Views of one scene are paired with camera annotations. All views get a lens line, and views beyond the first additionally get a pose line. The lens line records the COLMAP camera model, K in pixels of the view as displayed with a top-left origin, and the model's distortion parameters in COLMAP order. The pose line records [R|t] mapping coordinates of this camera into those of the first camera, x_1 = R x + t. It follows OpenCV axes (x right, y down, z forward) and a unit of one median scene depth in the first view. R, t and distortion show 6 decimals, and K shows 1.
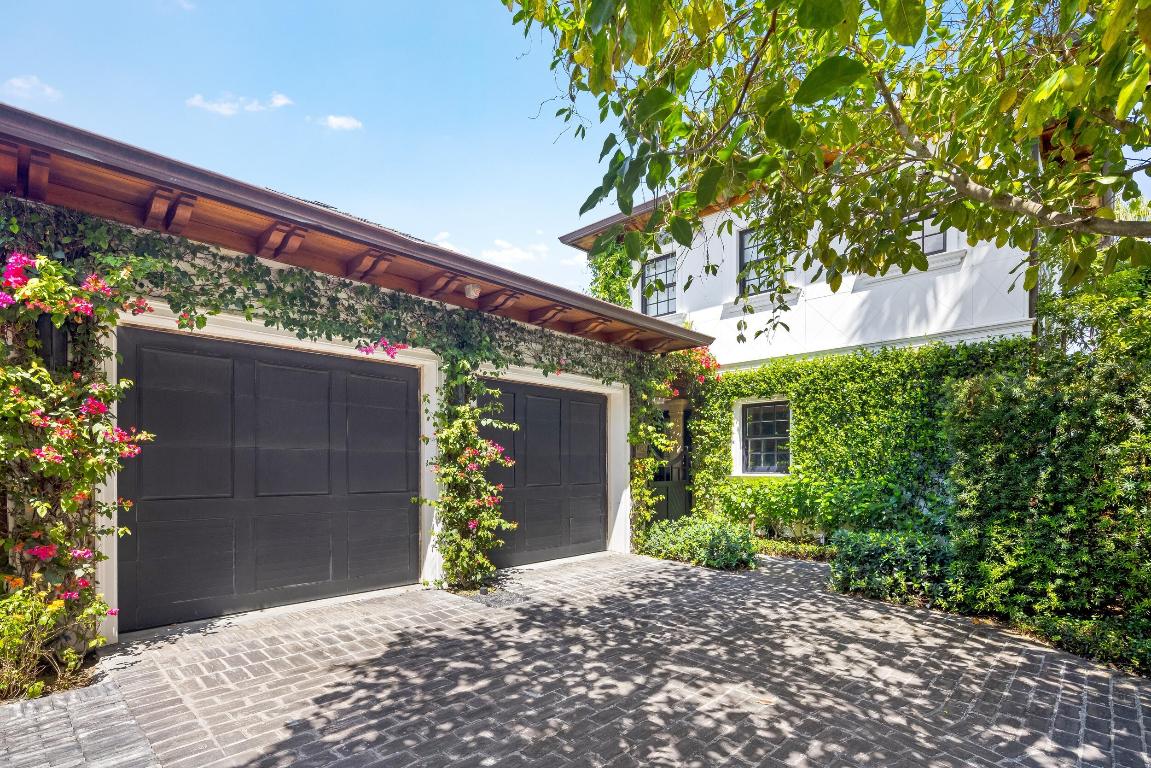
lens RADIAL K [[564.4, 0, 592.4], [0, 564.4, 405.6], [0, 0, 1]] dist [-0.003994, -0.001005]
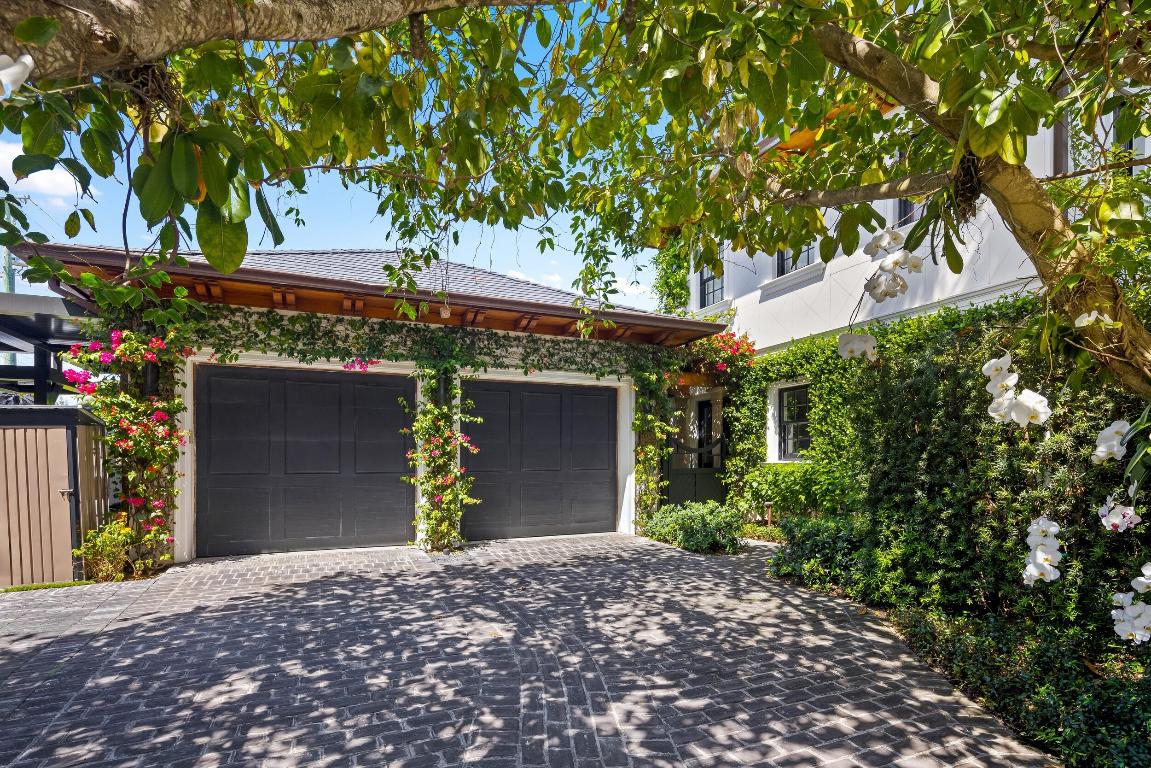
lens RADIAL K [[564.4, 0, 570.1], [0, 564.4, 383.2], [0, 0, 1]] dist [-0.003994, -0.001005]
pose [[0.923670, -0.056374, -0.379020, 0.636791], [0.045665, 0.998264, -0.037194, 0.017163], [0.380459, 0.017047, 0.924641, -0.062389]]
